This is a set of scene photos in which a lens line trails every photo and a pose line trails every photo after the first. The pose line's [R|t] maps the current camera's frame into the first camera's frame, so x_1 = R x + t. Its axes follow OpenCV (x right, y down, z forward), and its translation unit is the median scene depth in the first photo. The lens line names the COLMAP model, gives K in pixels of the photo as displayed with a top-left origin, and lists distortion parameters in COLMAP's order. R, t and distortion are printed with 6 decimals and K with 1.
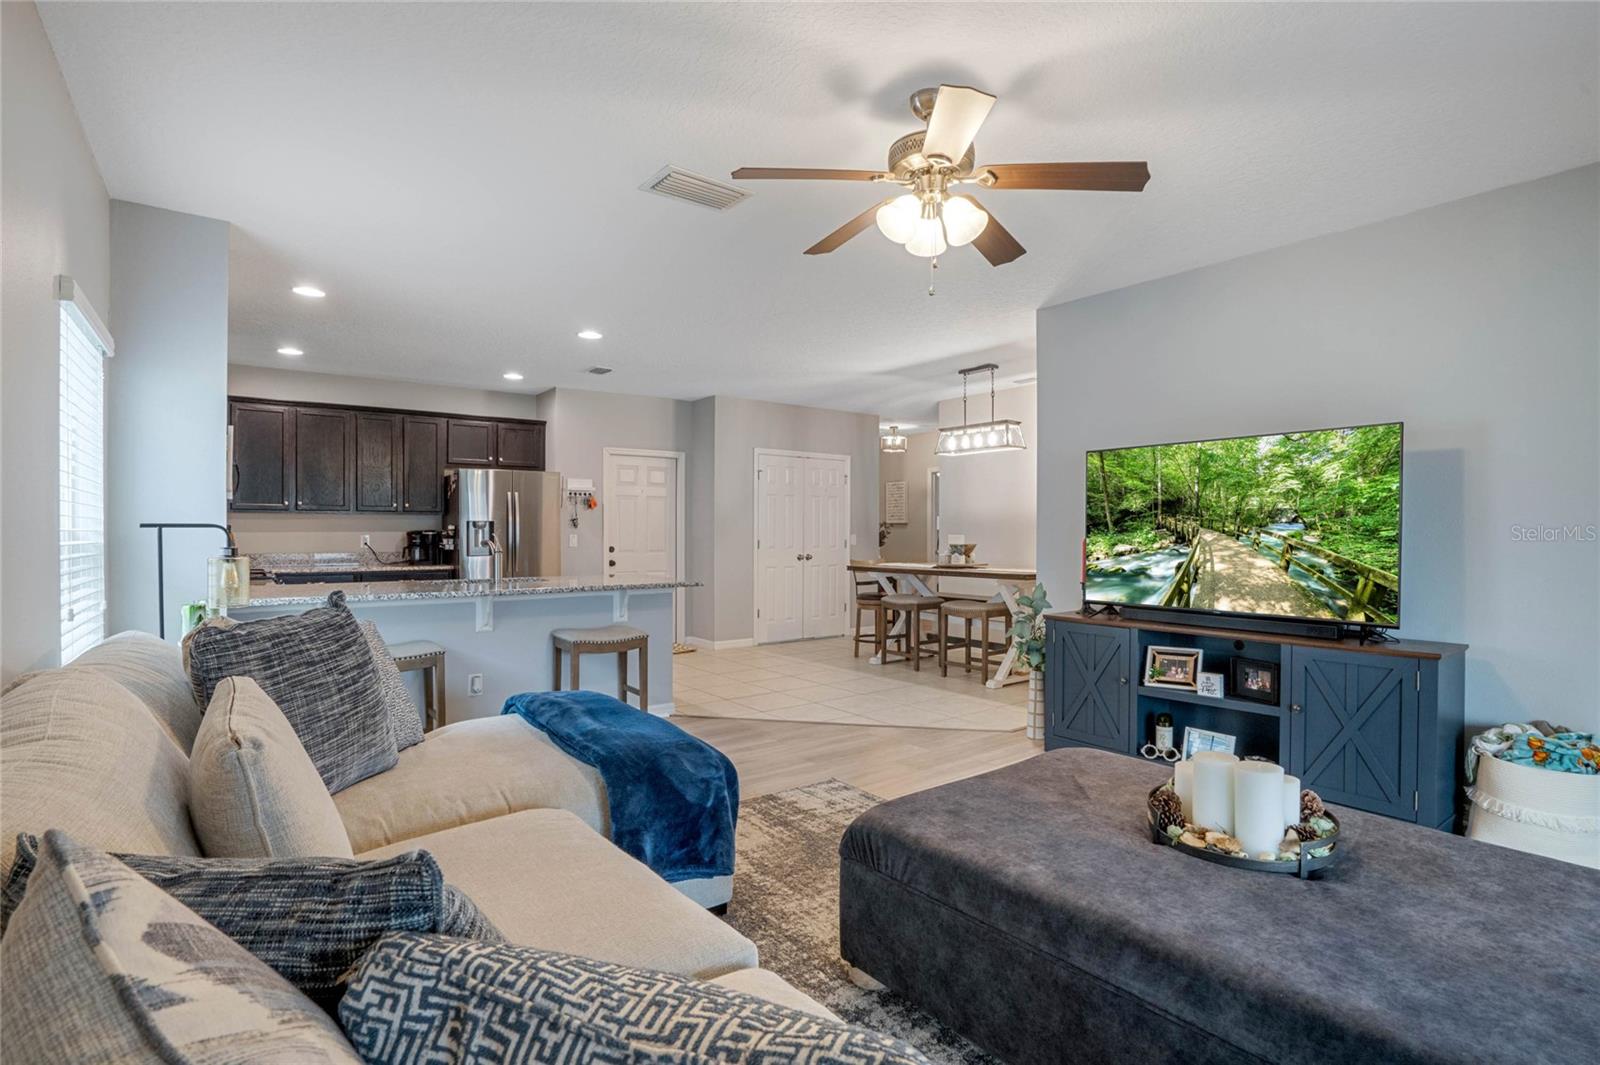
lens RADIAL K [[771.2, 0, 821.1], [0, 771.2, 531.7], [0, 0, 1]] dist [-0.049817, 0.018160]
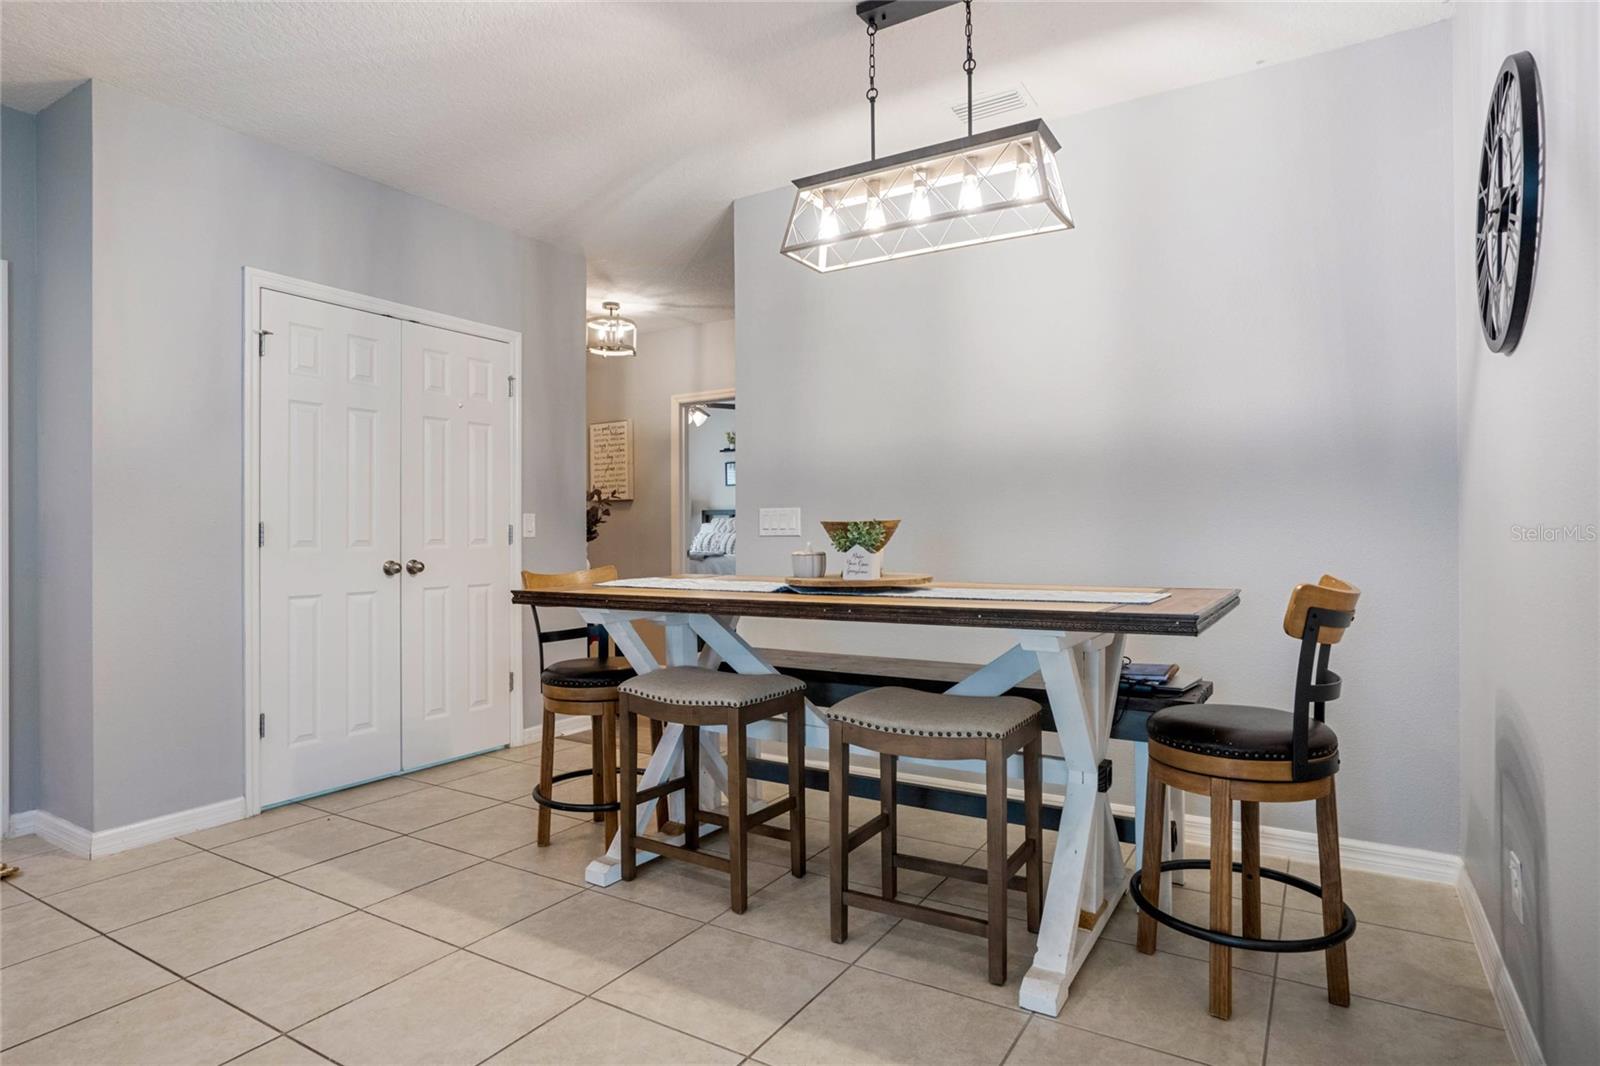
lens RADIAL K [[873.7, 0, 762.2], [0, 873.7, 517.3], [0, 0, 1]] dist [-0.002409, 0.002389]
pose [[0.952926, -0.002913, 0.303188, 0.021484], [0.009819, 0.999726, -0.021256, 0.021001], [-0.303043, 0.023233, 0.952694, 0.586957]]
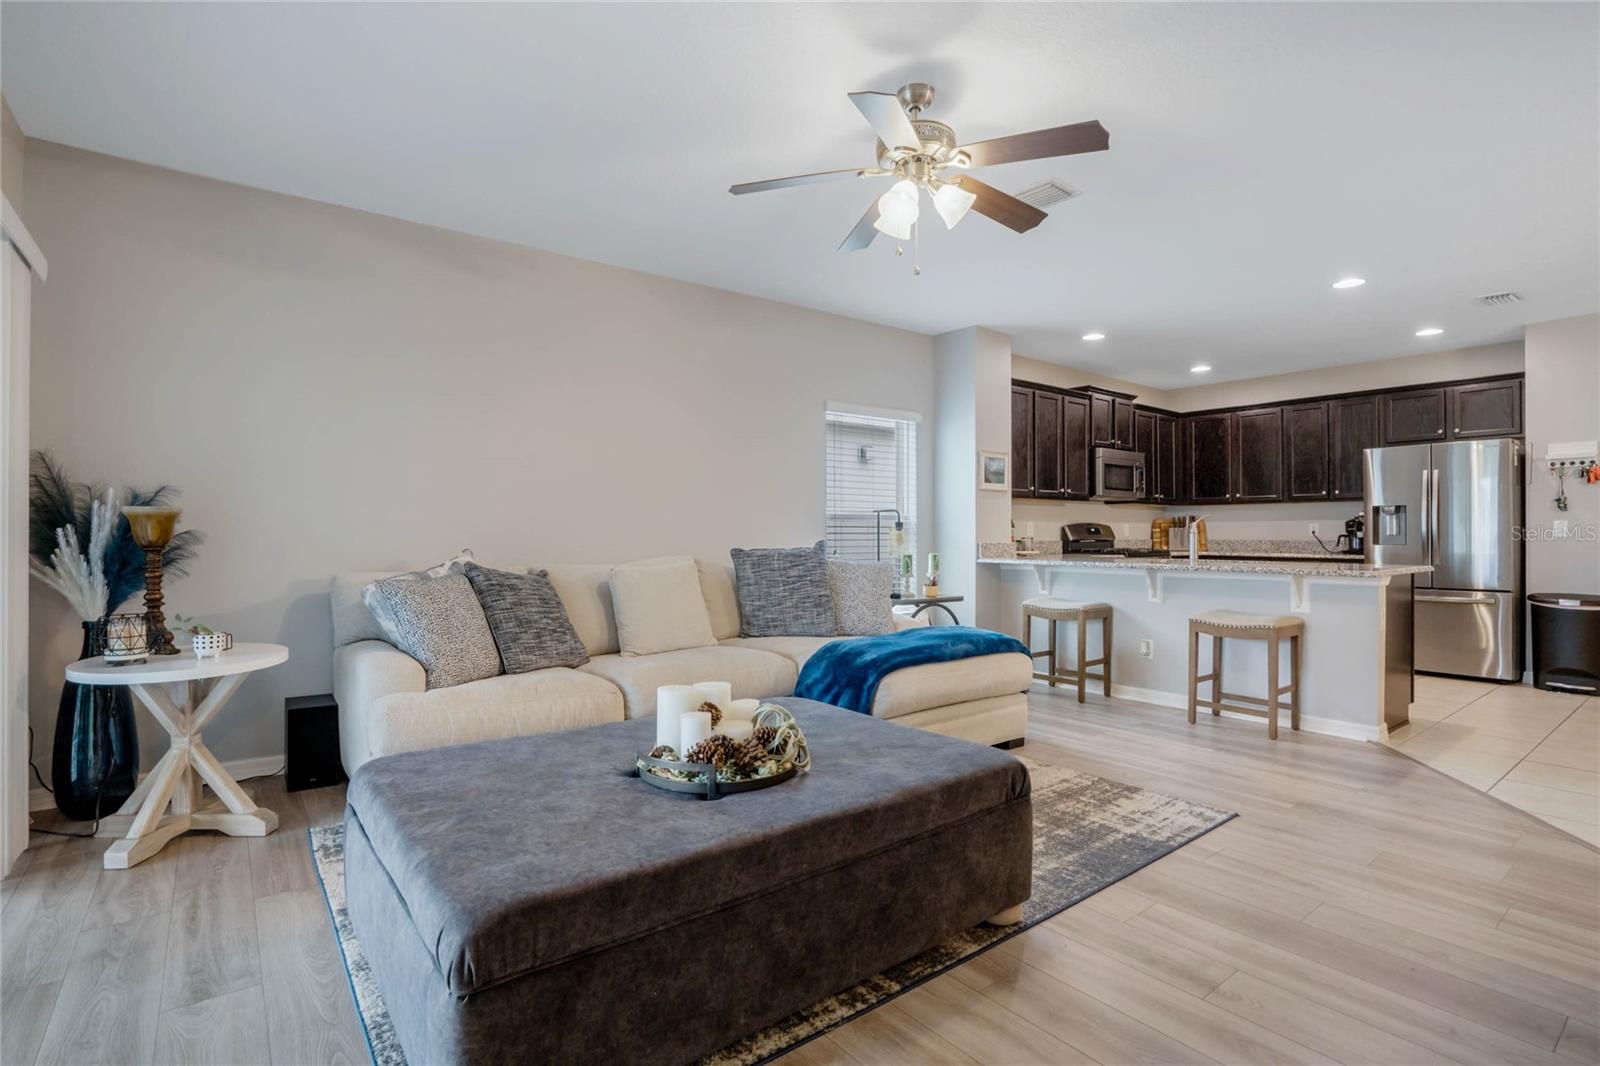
lens RADIAL K [[771.2, 0, 792.3], [0, 771.2, 530.2], [0, 0, 1]] dist [-0.049817, 0.018160]
pose [[-0.022740, -0.001595, -0.999740, 0.401199], [-0.003651, 0.999992, -0.001513, 0.017373], [0.999735, 0.003616, -0.022745, 0.282610]]
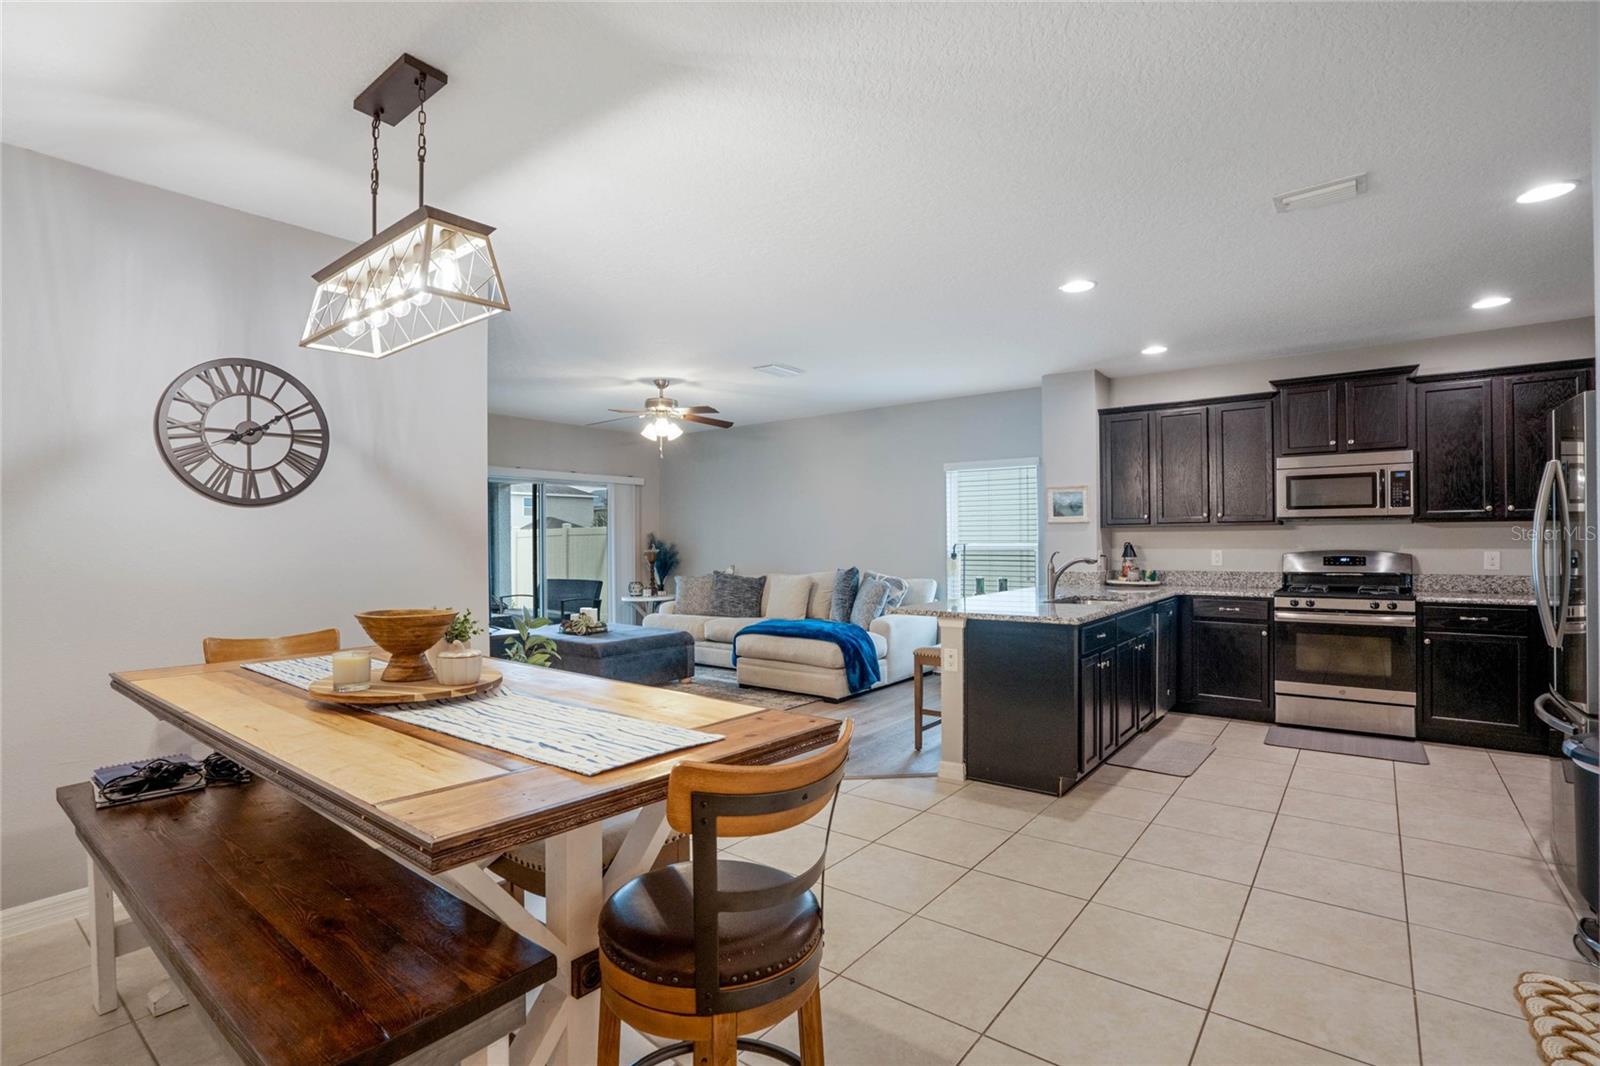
lens RADIAL K [[771.2, 0, 790.9], [0, 771.2, 537.9], [0, 0, 1]] dist [-0.049817, 0.018160]
pose [[-0.974524, 0.008008, -0.224141, 0.098595], [0.007930, 0.999968, 0.001249, -0.011378], [0.224144, -0.000560, -0.974556, 1.199101]]
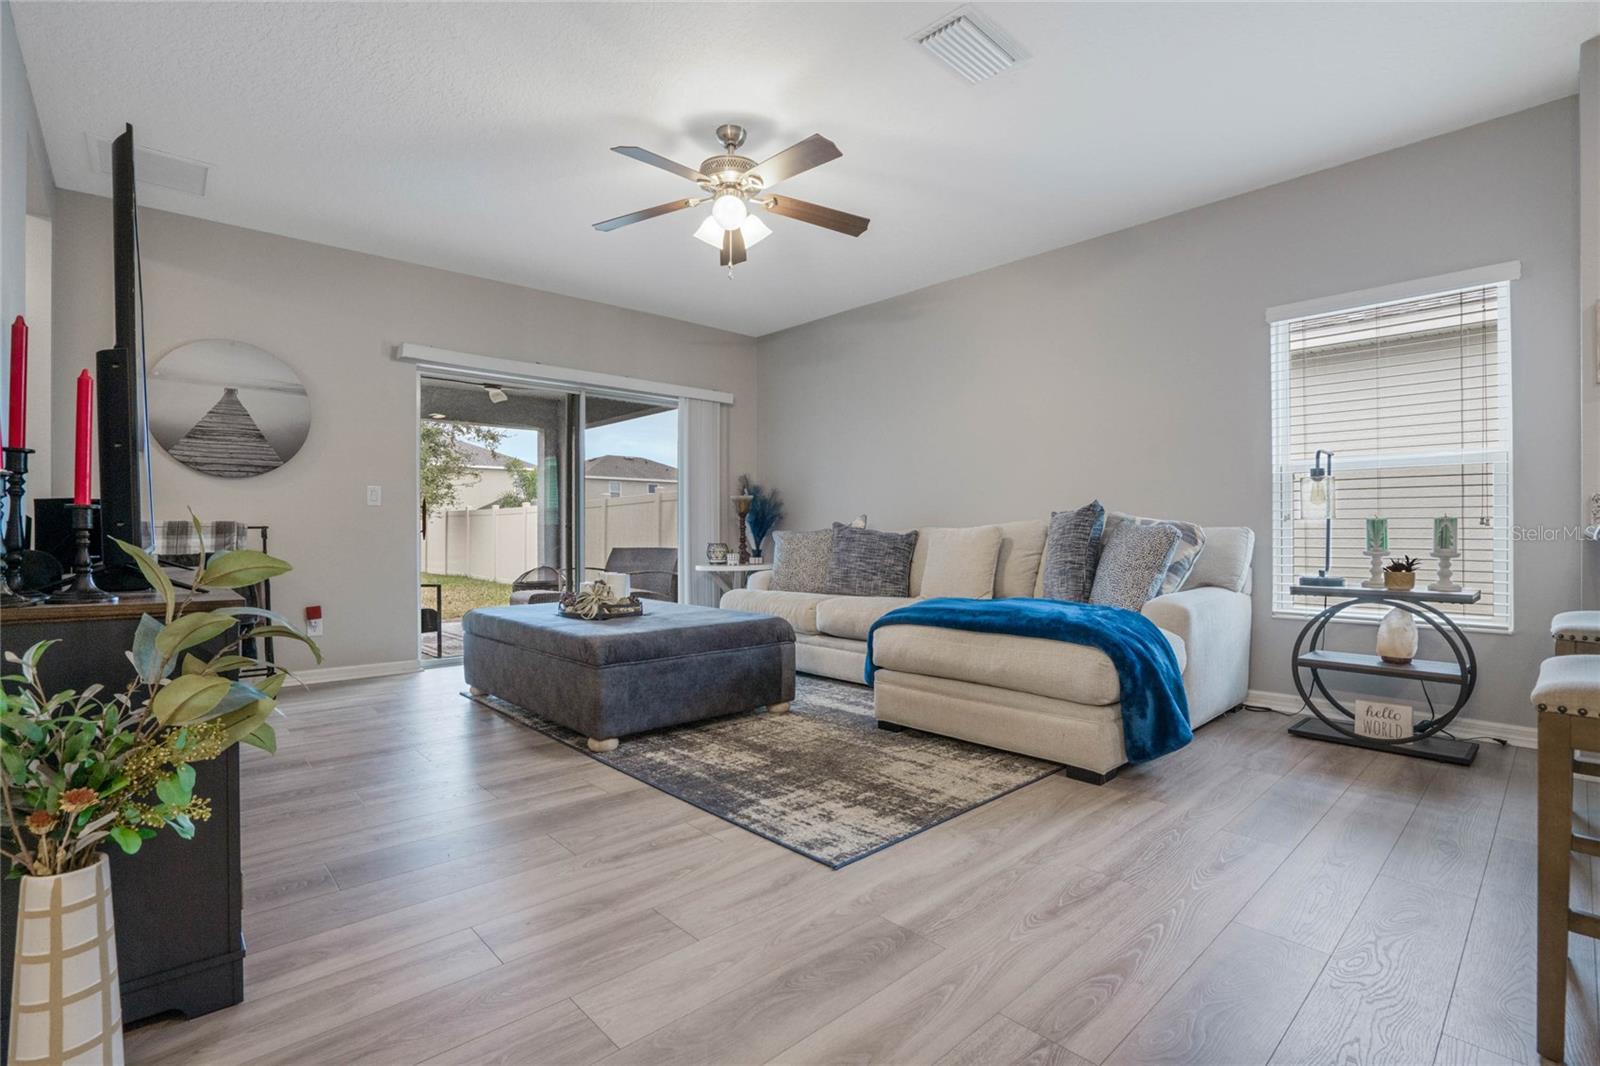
lens RADIAL K [[771.2, 0, 786.7], [0, 771.2, 523.2], [0, 0, 1]] dist [-0.049817, 0.018160]
pose [[-0.998142, 0.003227, -0.060852, 0.041089], [0.003535, 0.999982, -0.004950, 0.042463], [0.060835, -0.005156, -0.998135, 0.770512]]
